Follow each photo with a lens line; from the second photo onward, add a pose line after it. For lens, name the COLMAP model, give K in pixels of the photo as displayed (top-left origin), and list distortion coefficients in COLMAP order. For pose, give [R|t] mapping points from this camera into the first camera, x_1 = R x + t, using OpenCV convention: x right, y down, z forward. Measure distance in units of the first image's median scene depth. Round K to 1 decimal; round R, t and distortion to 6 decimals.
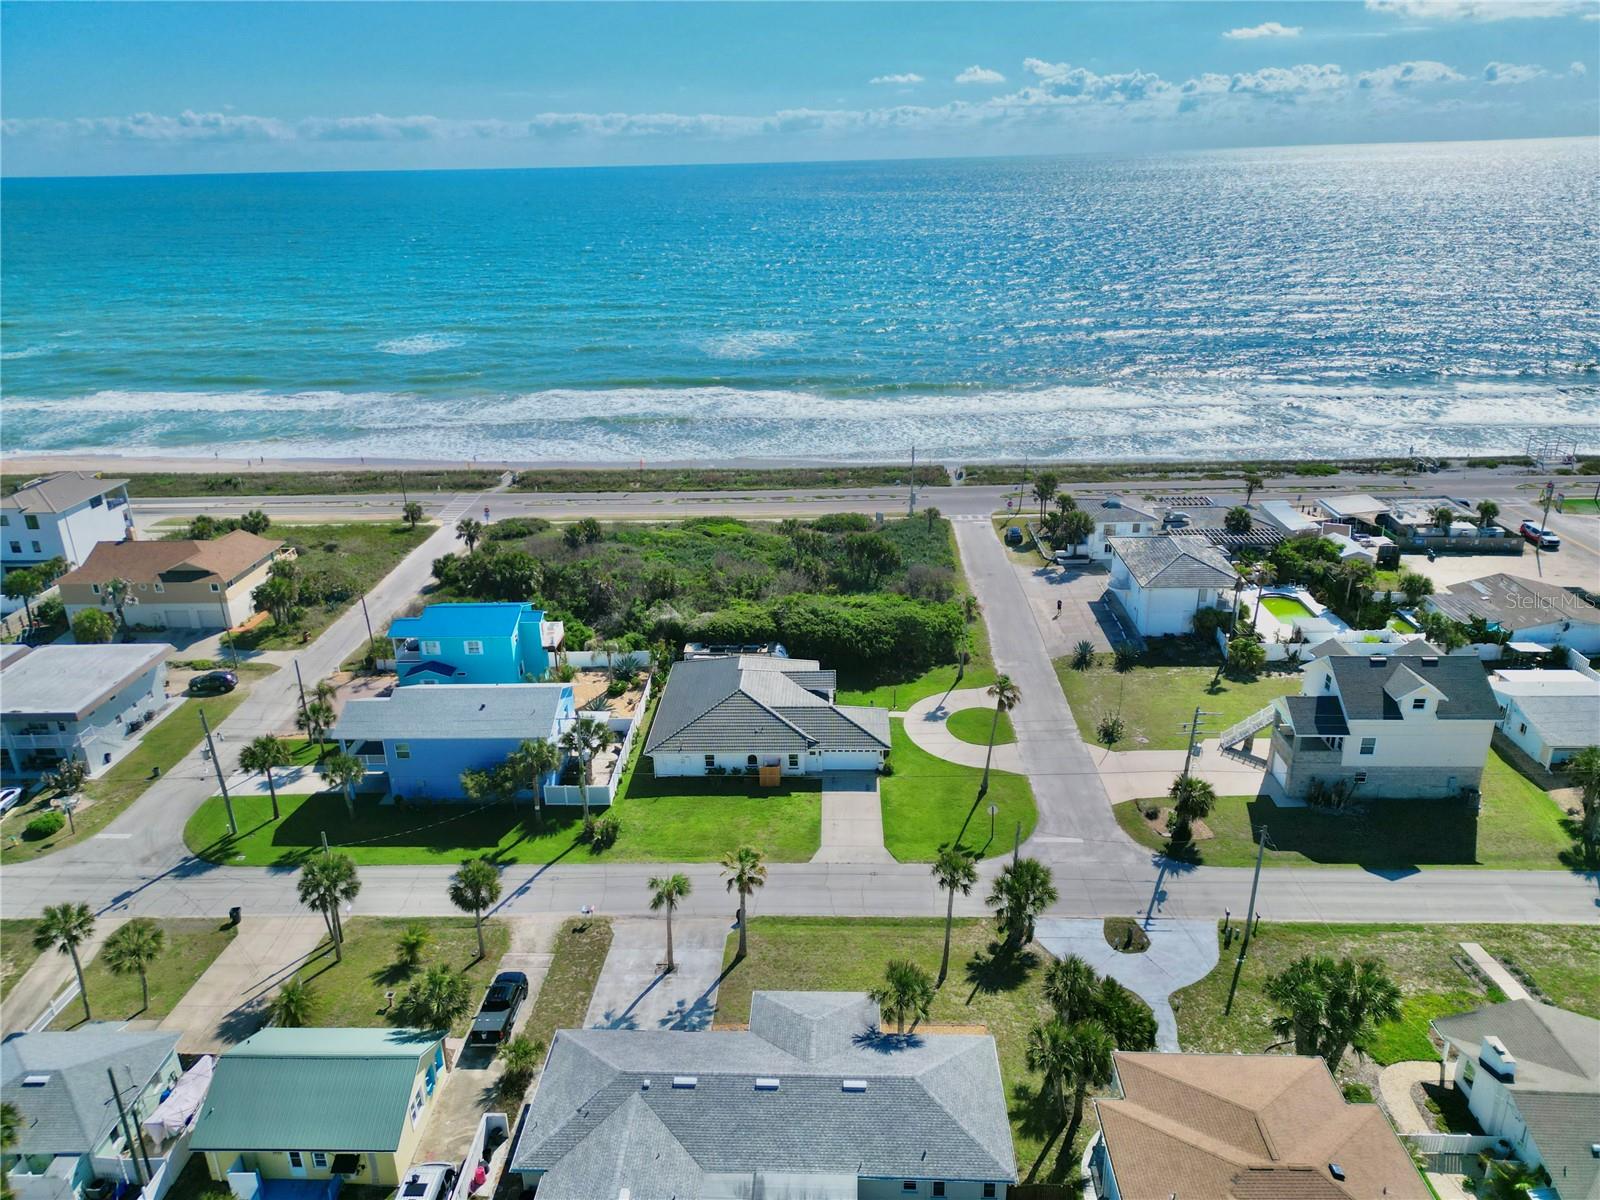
lens RADIAL K [[1105.4, 0, 800.0], [0, 1105.4, 600.0], [0, 0, 1]] dist [0.088882, -0.088138]
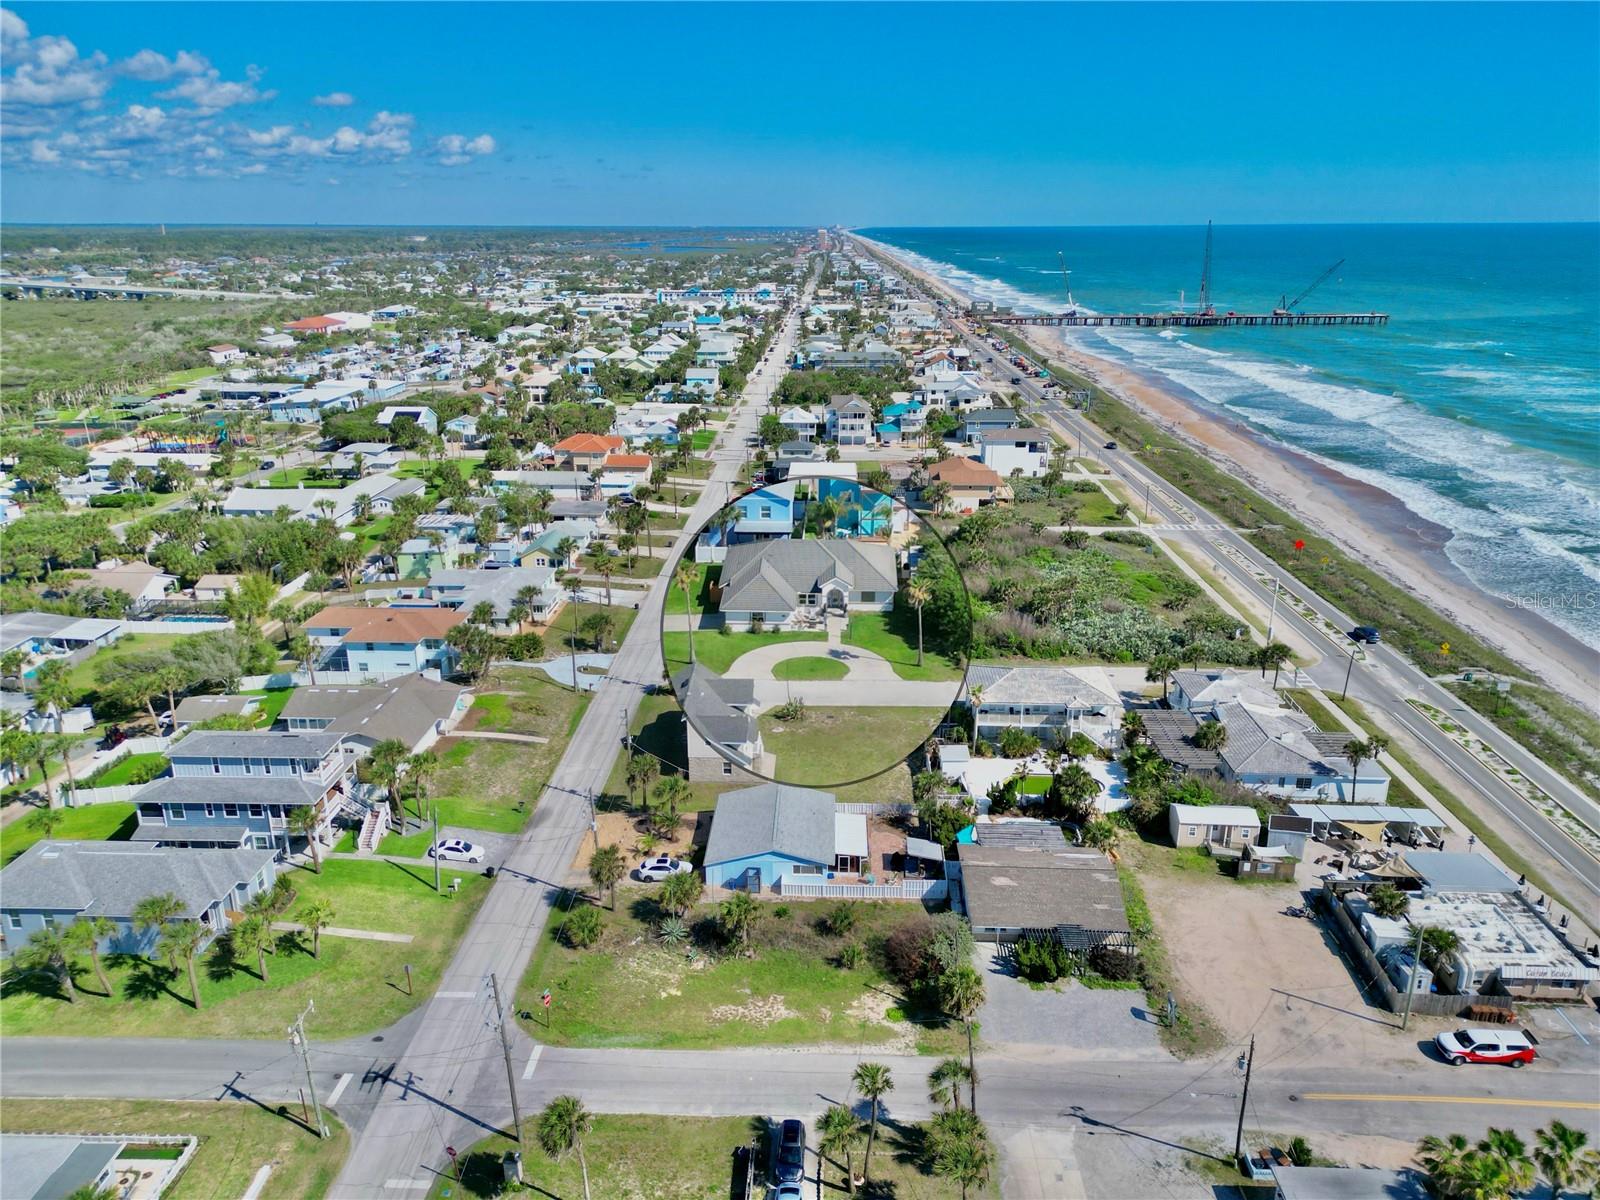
lens RADIAL K [[1105.4, 0, 800.0], [0, 1105.4, 600.0], [0, 0, 1]] dist [0.088882, -0.088138]
pose [[-0.000008, 0.341105, -0.940025, 1.667471], [-0.368591, 0.873839, 0.317092, -0.455555], [0.929592, 0.346487, 0.125721, 0.835348]]
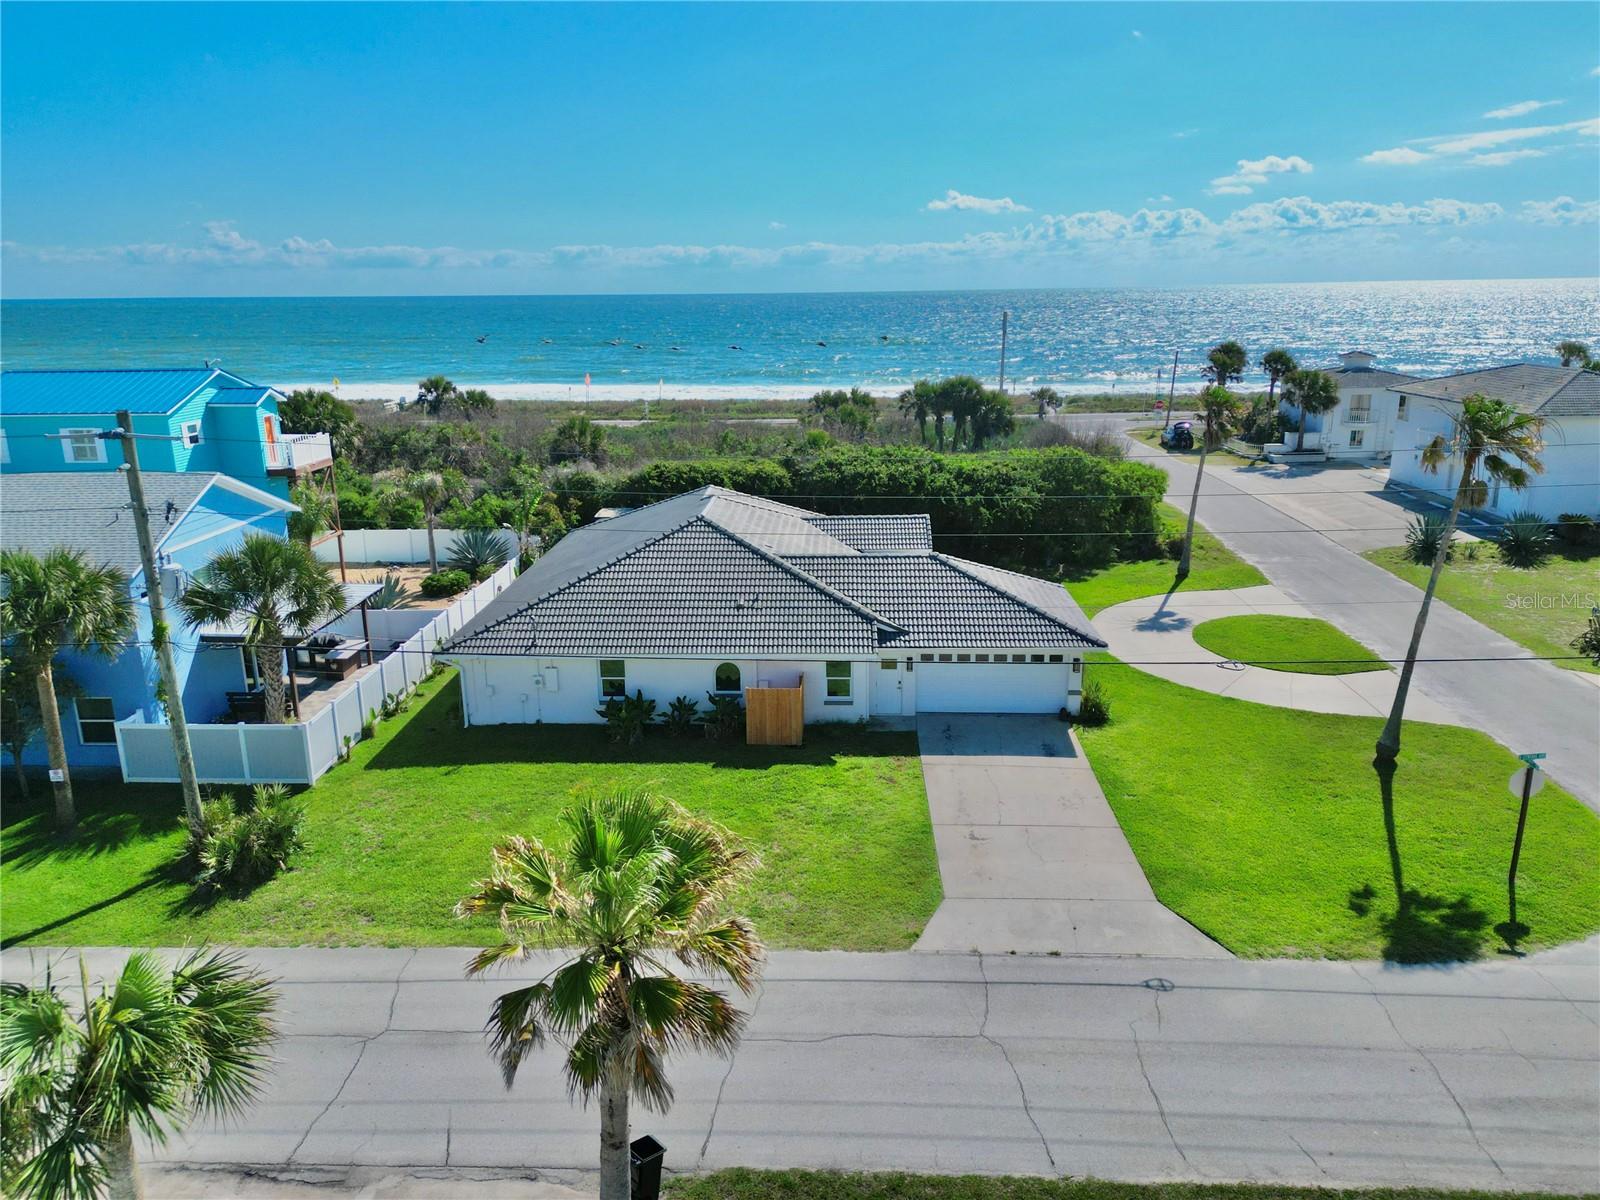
lens RADIAL K [[1117.2, 0, 800.0], [0, 1117.2, 600.0], [0, 0, 1]] dist [0.082524, -0.091146]
pose [[0.999918, 0.012639, -0.002218, -0.018338], [-0.012806, 0.993949, -0.109095, 0.158872], [0.000826, 0.109114, 0.994029, 0.623969]]
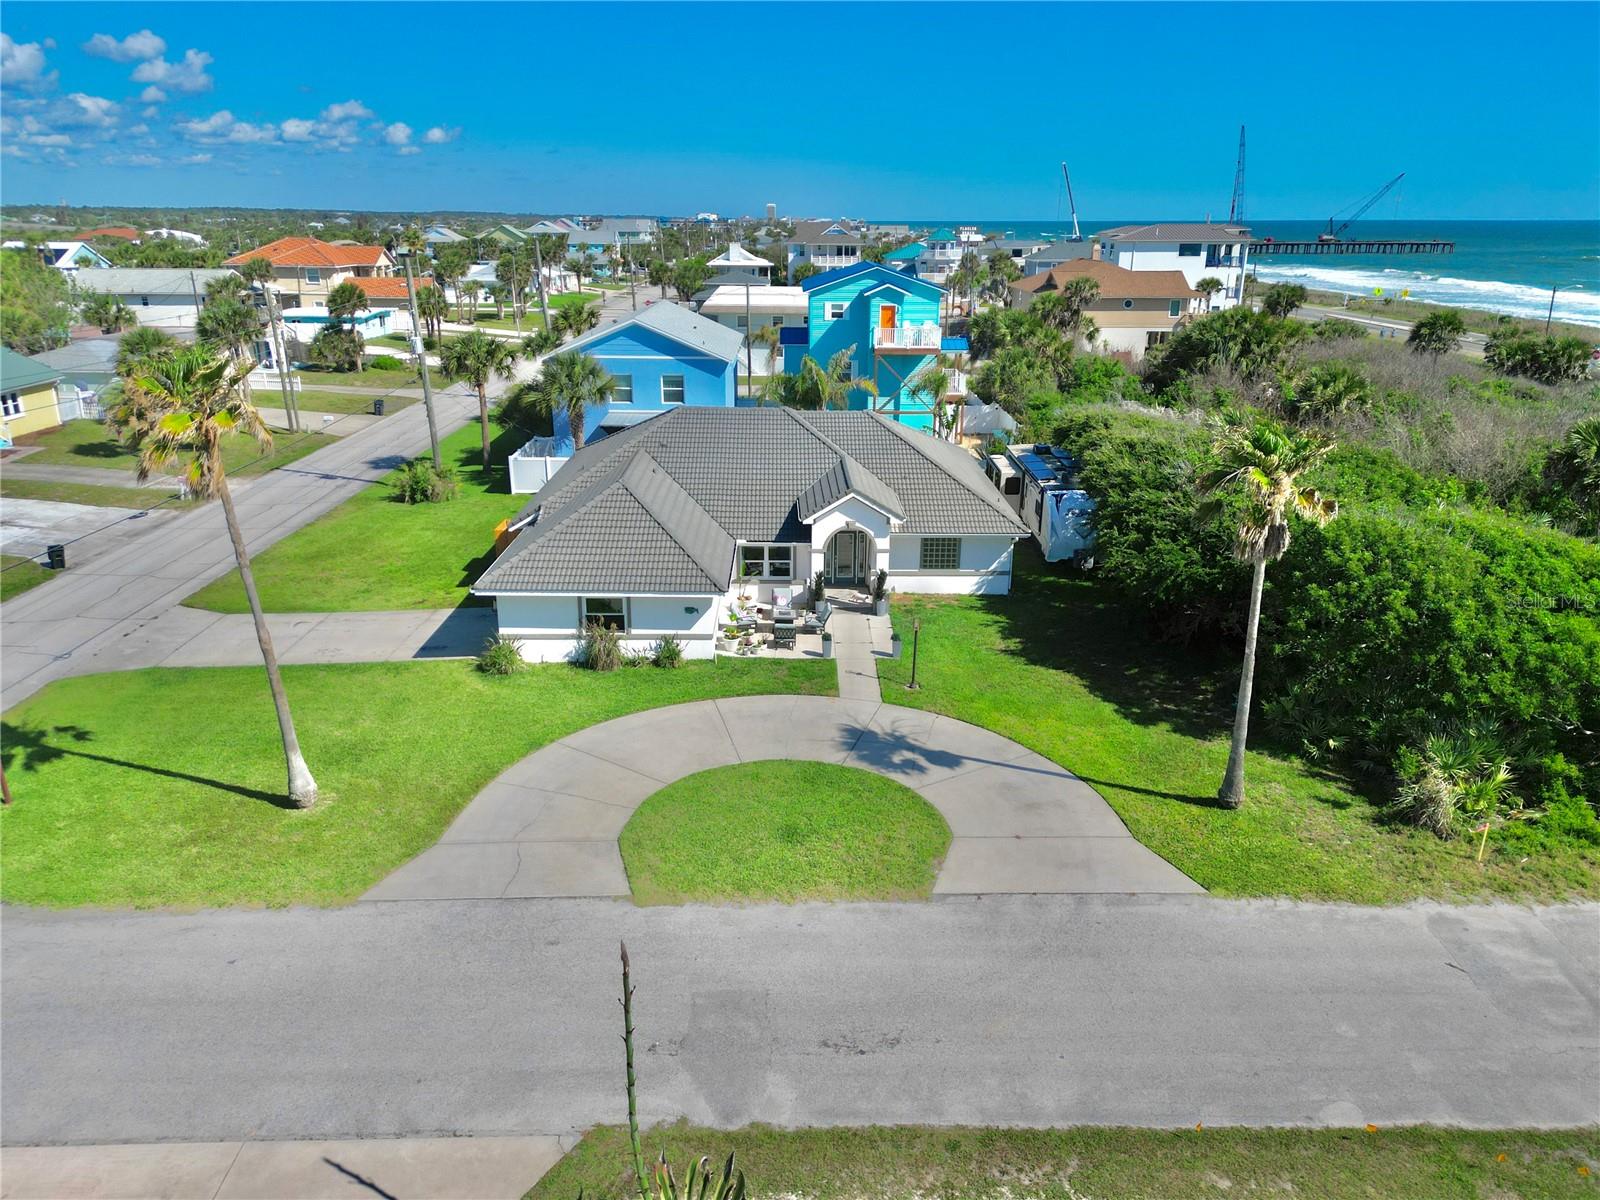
lens RADIAL K [[1117.2, 0, 800.0], [0, 1117.2, 600.0], [0, 0, 1]] dist [0.082524, -0.091146]
pose [[0.043515, 0.344382, -0.937821, 0.408100], [-0.373913, 0.876099, 0.304367, -0.006294], [0.926442, 0.337419, 0.166892, 1.025518]]
